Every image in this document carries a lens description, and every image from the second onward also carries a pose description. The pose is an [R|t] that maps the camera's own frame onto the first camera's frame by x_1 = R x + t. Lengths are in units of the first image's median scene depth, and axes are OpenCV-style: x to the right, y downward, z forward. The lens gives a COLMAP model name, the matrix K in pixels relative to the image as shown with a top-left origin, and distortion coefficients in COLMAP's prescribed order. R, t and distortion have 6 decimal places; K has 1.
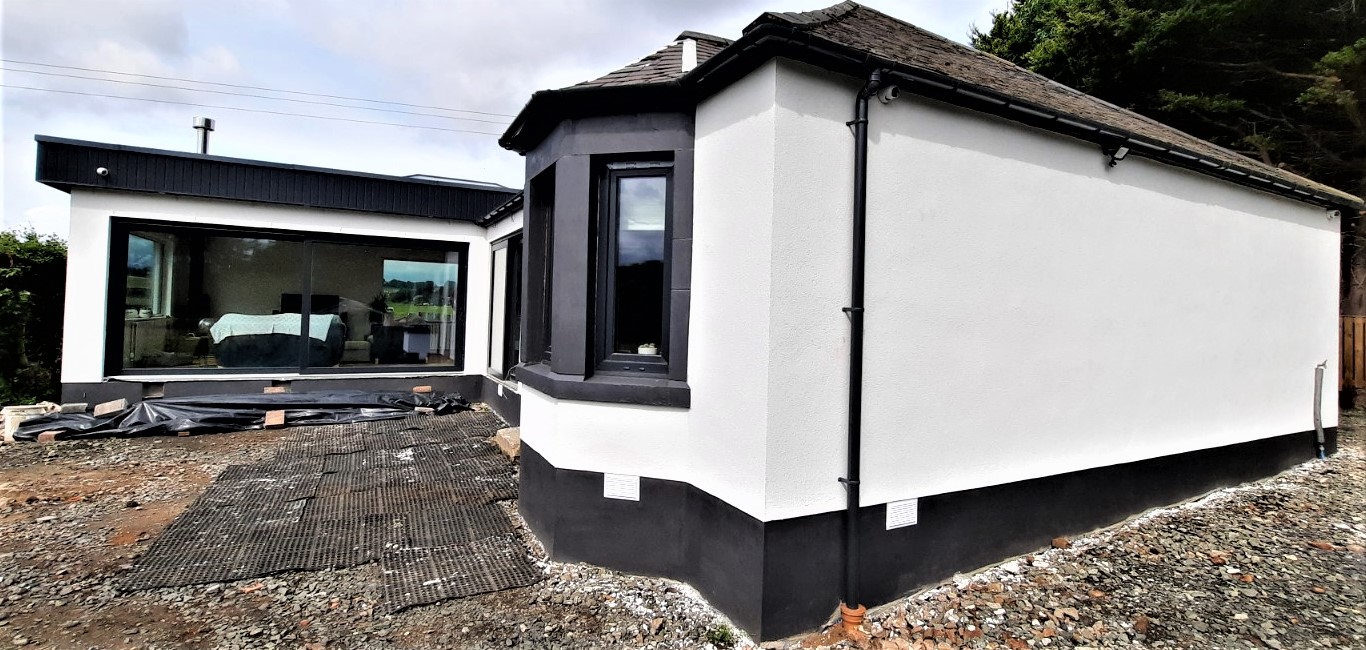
lens RADIAL K [[605.7, 0, 687.2], [0, 605.7, 319.0], [0, 0, 1]] dist [0.001957, -0.000567]
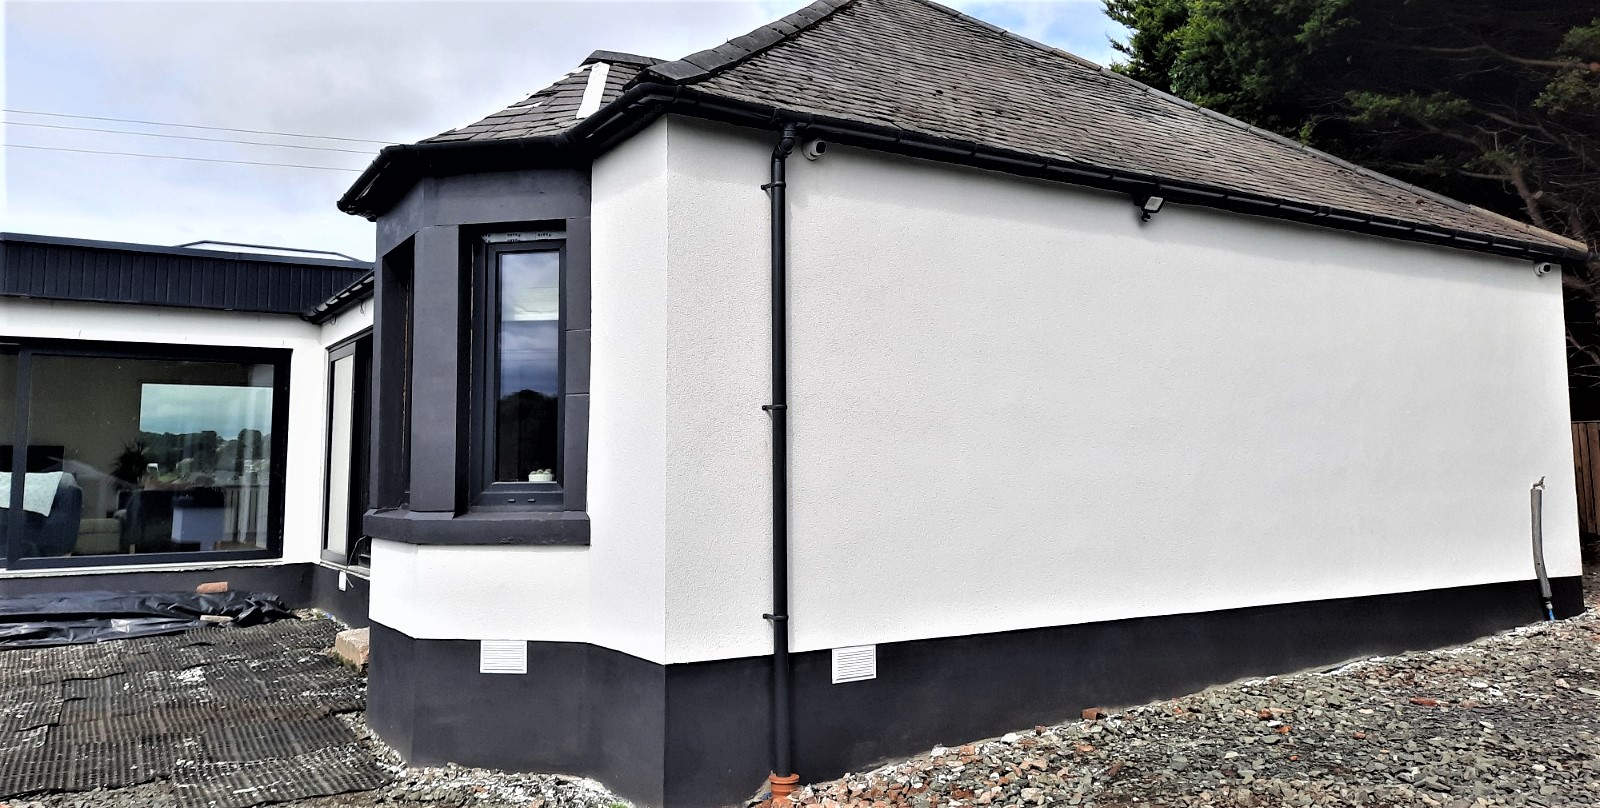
lens RADIAL K [[1292.1, 0, 804.3], [0, 1292.1, 390.2], [0, 0, 1]] dist [0.073980, -0.043785]
pose [[0.998825, -0.031150, 0.037123, 0.209294], [0.034481, 0.995093, -0.092741, 0.105305], [-0.034052, 0.093912, 0.994998, -0.636612]]
